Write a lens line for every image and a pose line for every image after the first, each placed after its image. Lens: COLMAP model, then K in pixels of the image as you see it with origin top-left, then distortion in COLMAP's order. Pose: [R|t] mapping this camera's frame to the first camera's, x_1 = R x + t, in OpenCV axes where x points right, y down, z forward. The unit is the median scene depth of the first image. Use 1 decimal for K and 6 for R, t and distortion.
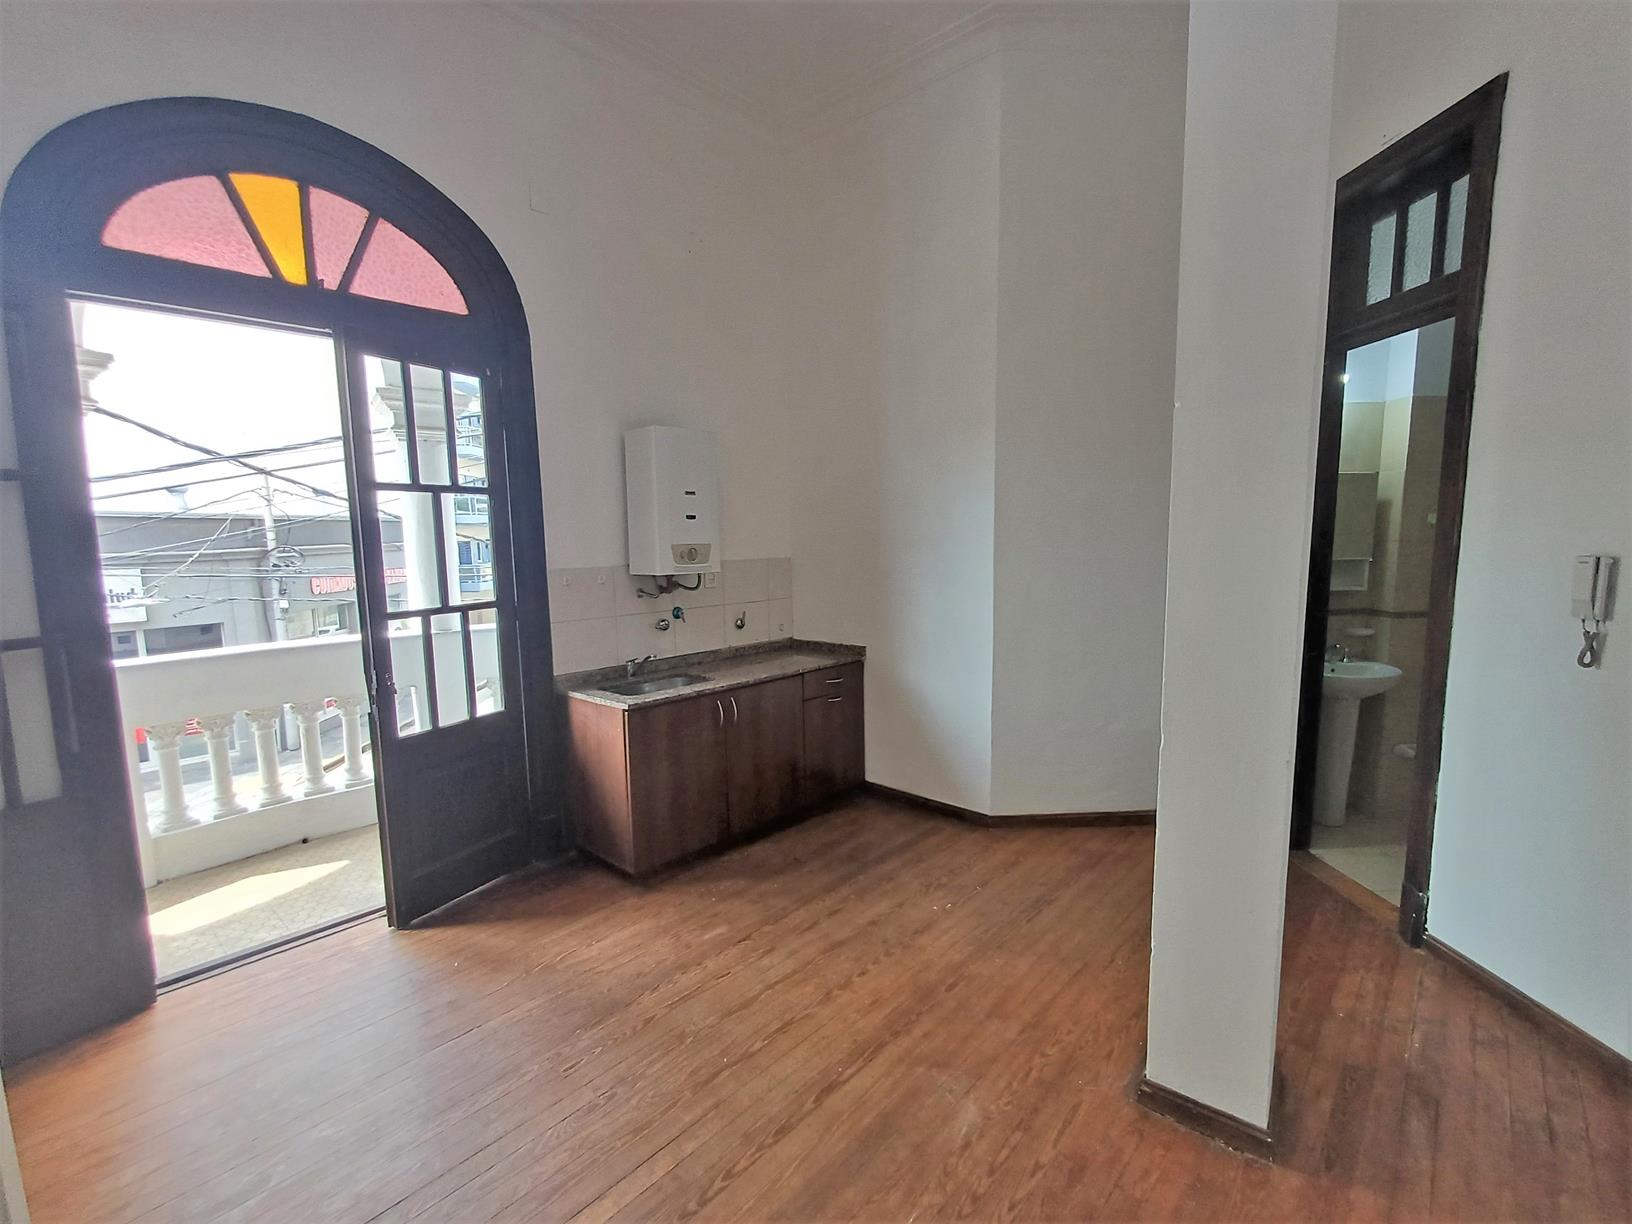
lens RADIAL K [[739.8, 0, 835.2], [0, 739.8, 619.0], [0, 0, 1]] dist [0.003373, -0.004972]
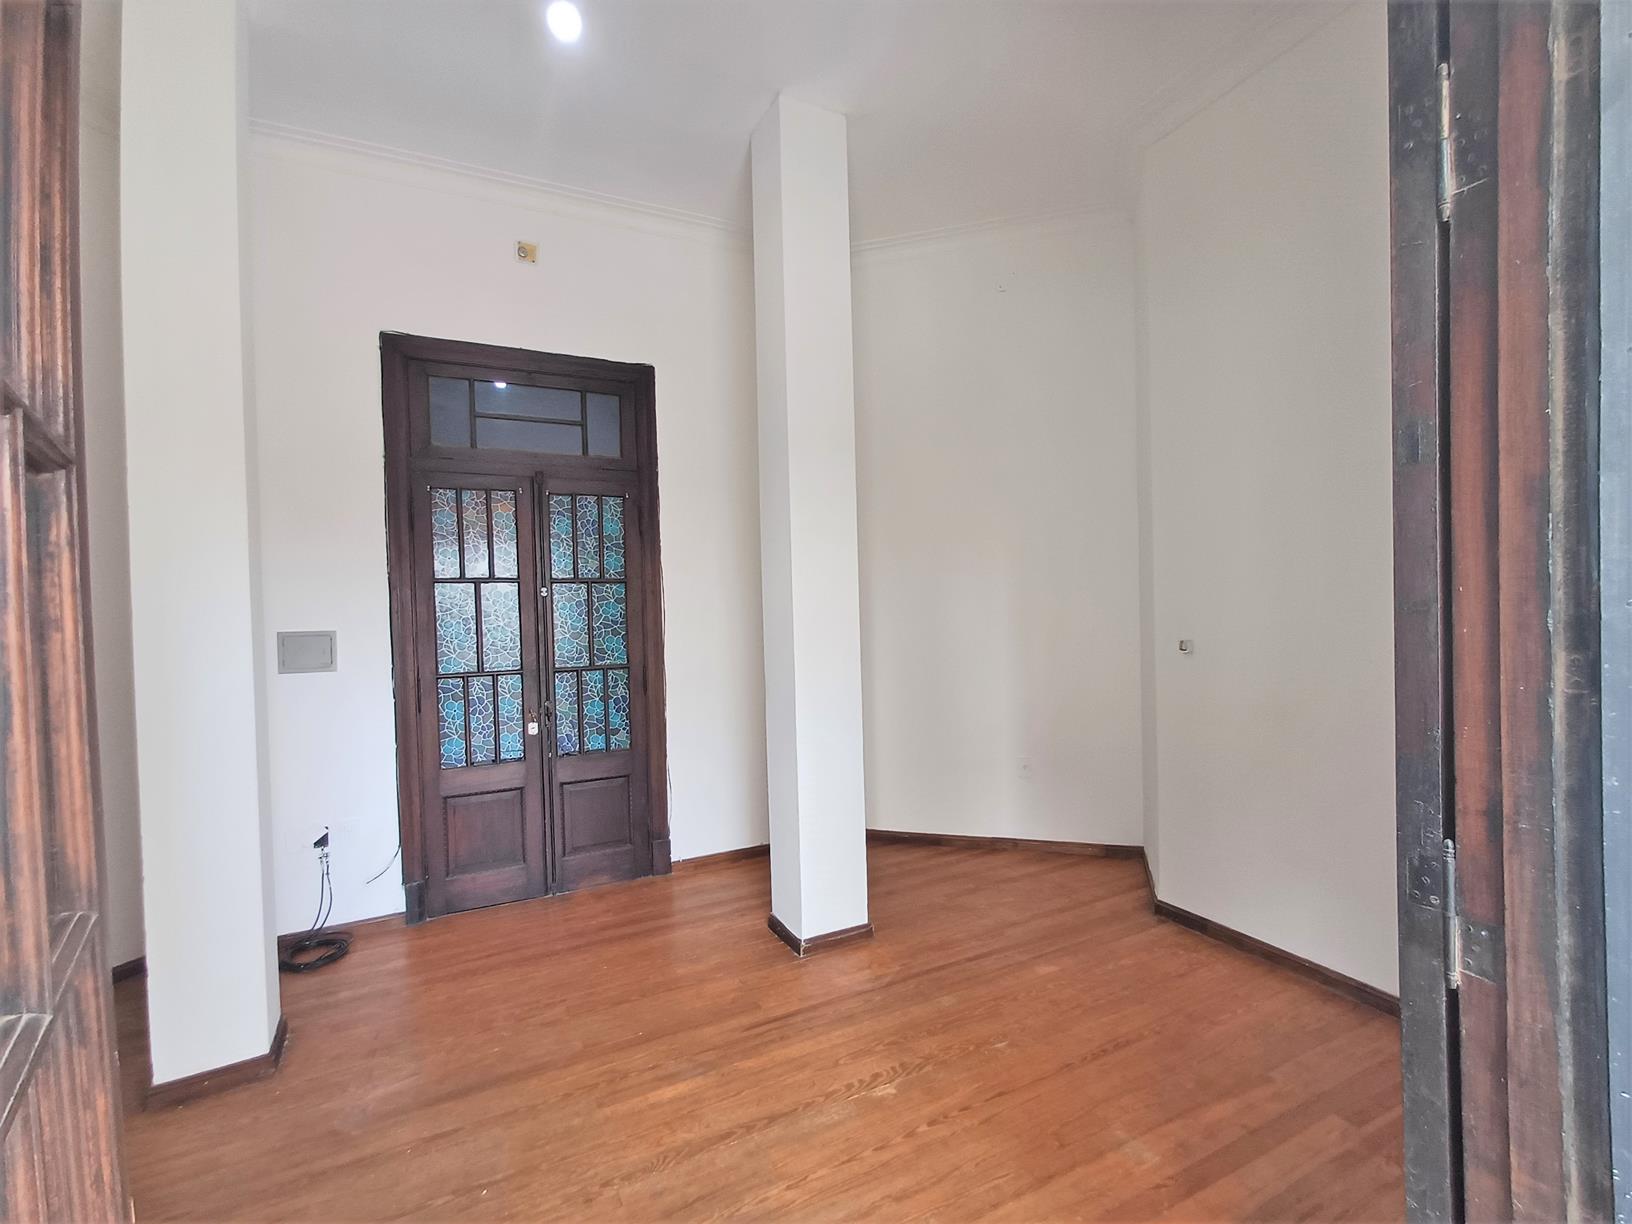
lens RADIAL K [[739.8, 0, 835.2], [0, 739.8, 619.0], [0, 0, 1]] dist [0.003373, -0.004972]
pose [[-0.927934, 0.032119, 0.371358, -0.724203], [0.086369, 0.987694, 0.130387, -0.147677], [-0.362601, 0.153065, -0.919289, 1.248546]]
